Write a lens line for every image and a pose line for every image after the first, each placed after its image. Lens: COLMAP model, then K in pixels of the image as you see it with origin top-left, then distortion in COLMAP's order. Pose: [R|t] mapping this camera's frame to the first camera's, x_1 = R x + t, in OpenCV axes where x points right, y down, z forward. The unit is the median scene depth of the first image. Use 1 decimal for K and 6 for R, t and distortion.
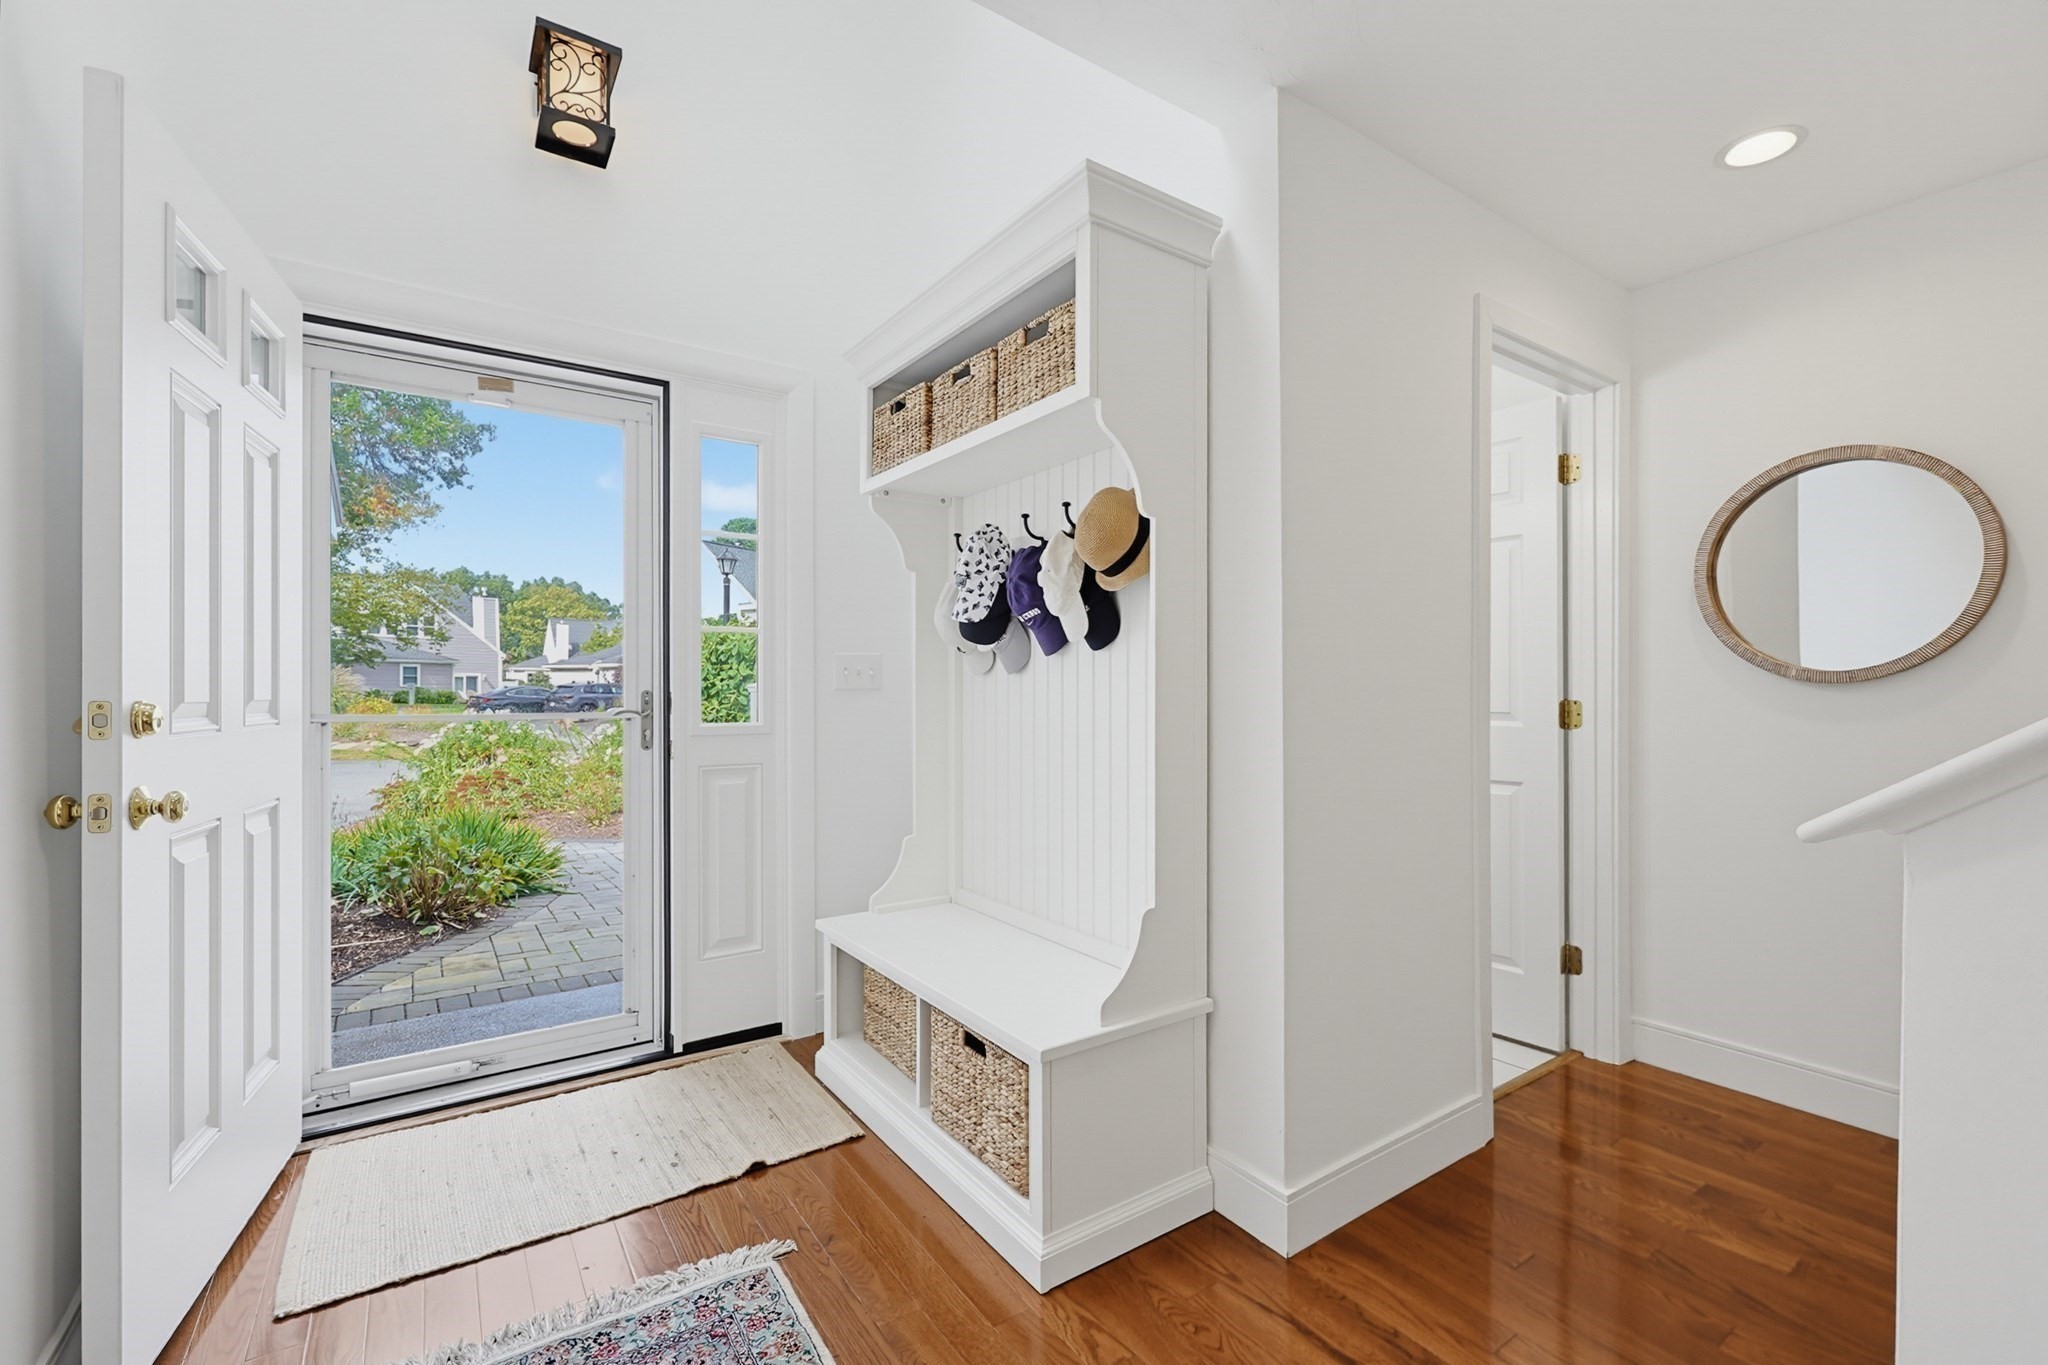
lens RADIAL K [[876.7, 0, 1024.0], [0, 876.7, 682.5], [0, 0, 1]] dist [-0.022690, 0.015896]
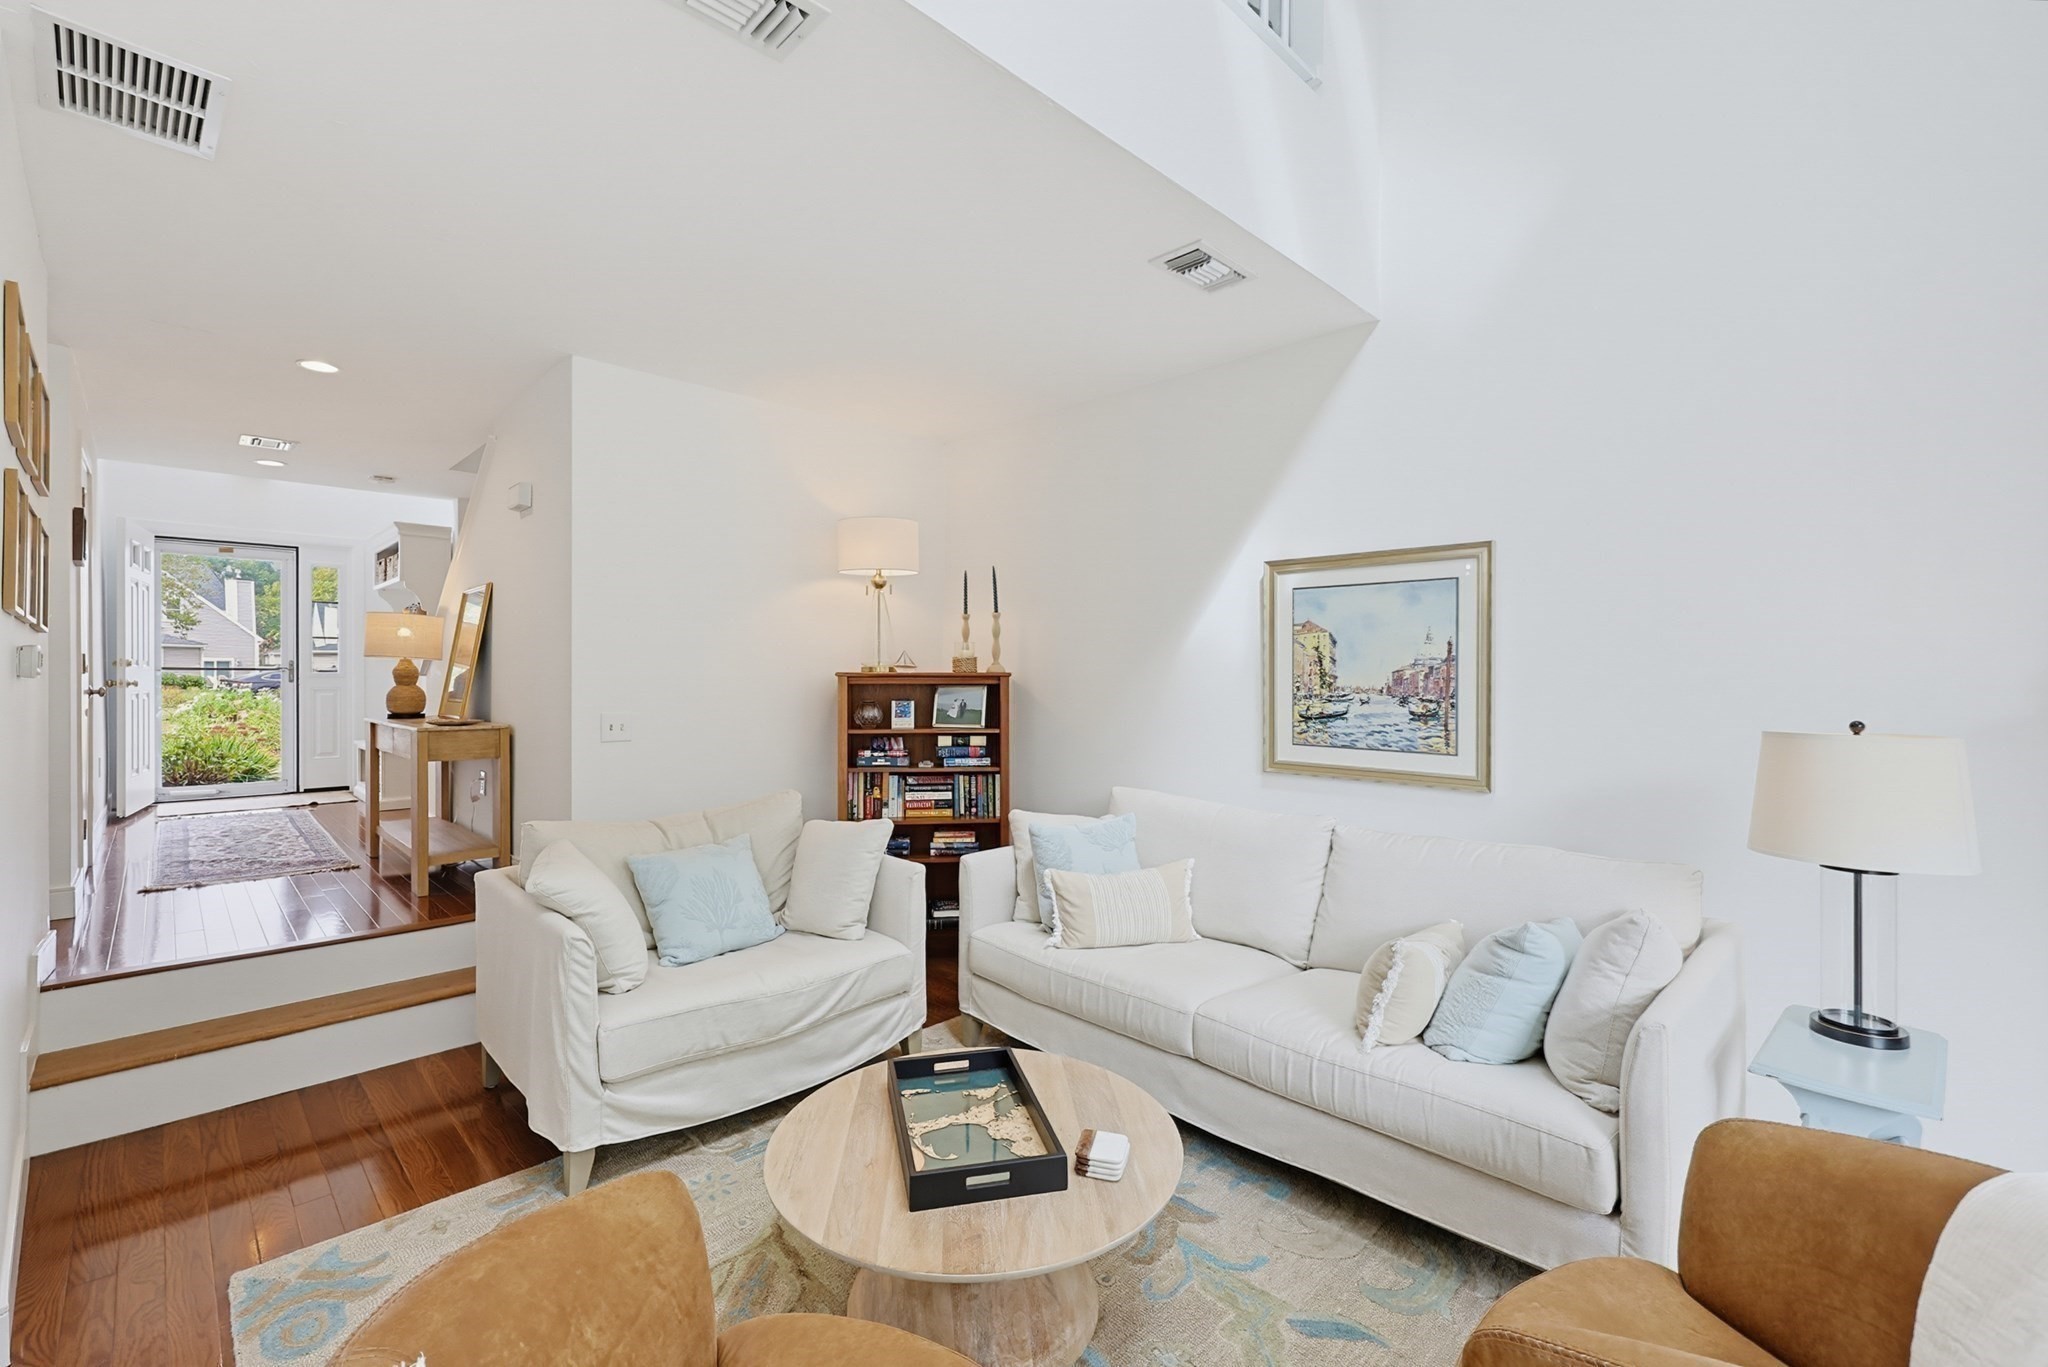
lens RADIAL K [[886.0, 0, 1028.6], [0, 886.0, 677.0], [0, 0, 1]] dist [-0.003489, -0.000374]
pose [[0.985030, 0.003202, 0.172352, 0.381949], [-0.004118, 0.999979, 0.004959, 0.010547], [-0.172333, -0.005594, 0.985023, -0.592524]]
